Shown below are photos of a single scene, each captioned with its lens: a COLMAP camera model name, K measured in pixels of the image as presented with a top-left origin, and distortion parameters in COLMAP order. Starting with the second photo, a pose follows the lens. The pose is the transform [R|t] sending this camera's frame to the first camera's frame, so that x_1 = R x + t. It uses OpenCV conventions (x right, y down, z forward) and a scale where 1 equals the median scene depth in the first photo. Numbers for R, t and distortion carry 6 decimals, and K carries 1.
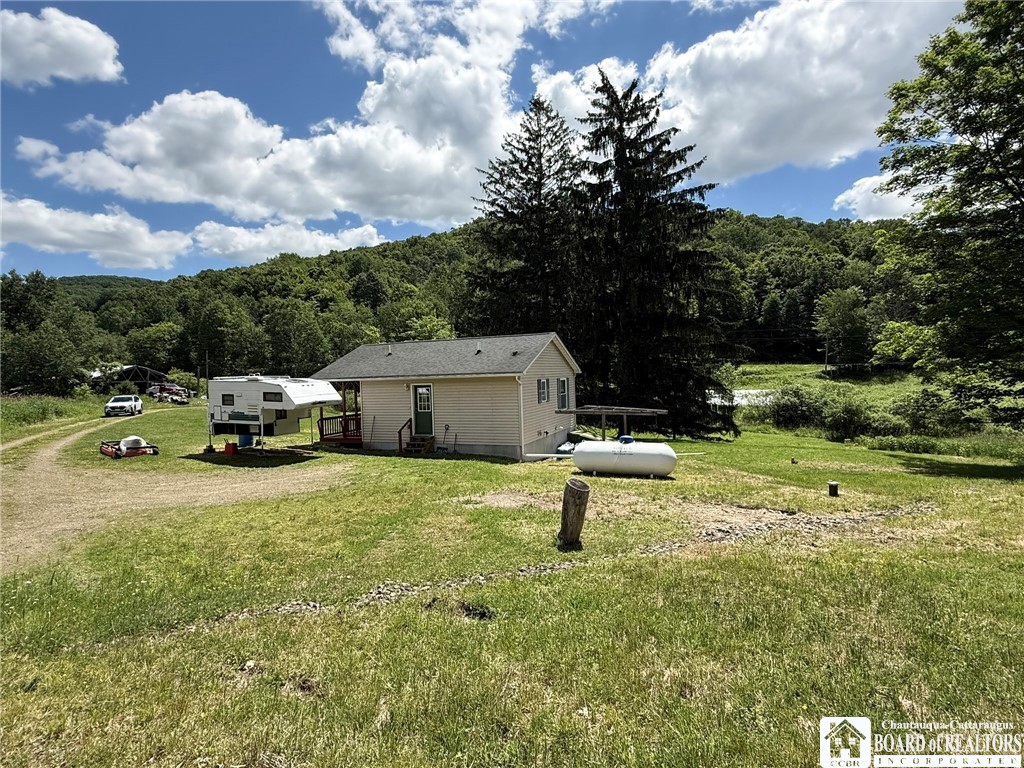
lens RADIAL K [[518.0, 0, 512.0], [0, 518.0, 384.0], [0, 0, 1]] dist [0.004679, 0.000744]
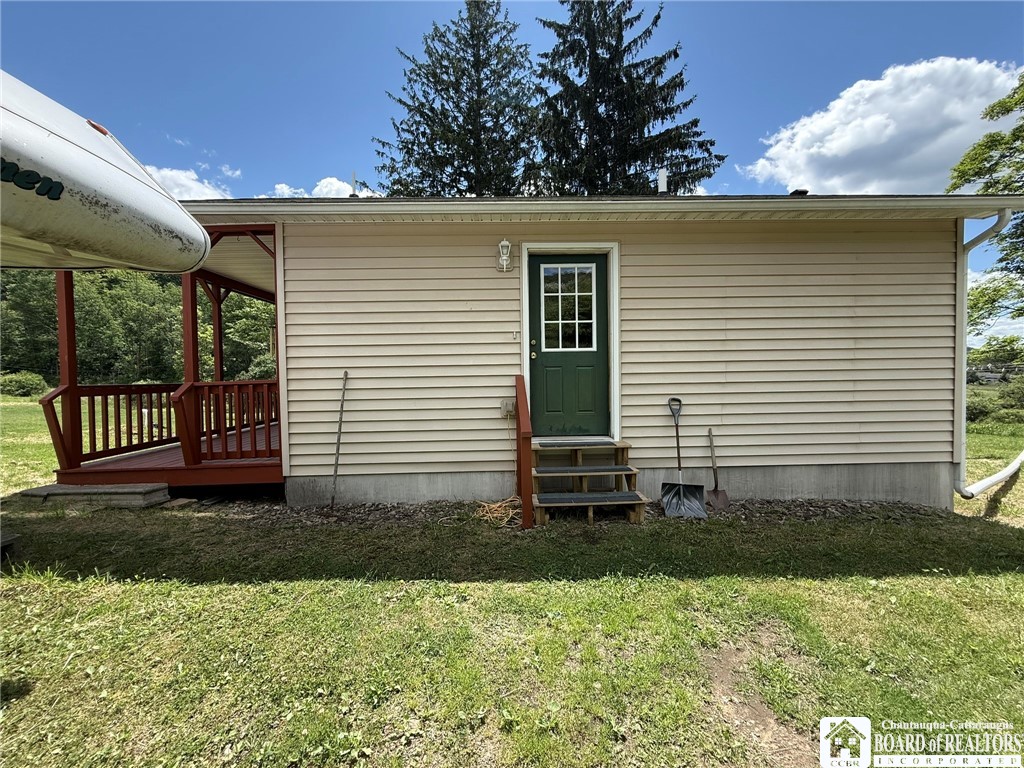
lens RADIAL K [[407.9, 0, 510.0], [0, 407.9, 386.3], [0, 0, 1]] dist [-0.000207, -0.000070]
pose [[0.911741, 0.007127, 0.410703, -0.283124], [-0.005930, 0.999974, -0.004187, 0.071674], [-0.410722, 0.001382, 0.911760, 0.815199]]
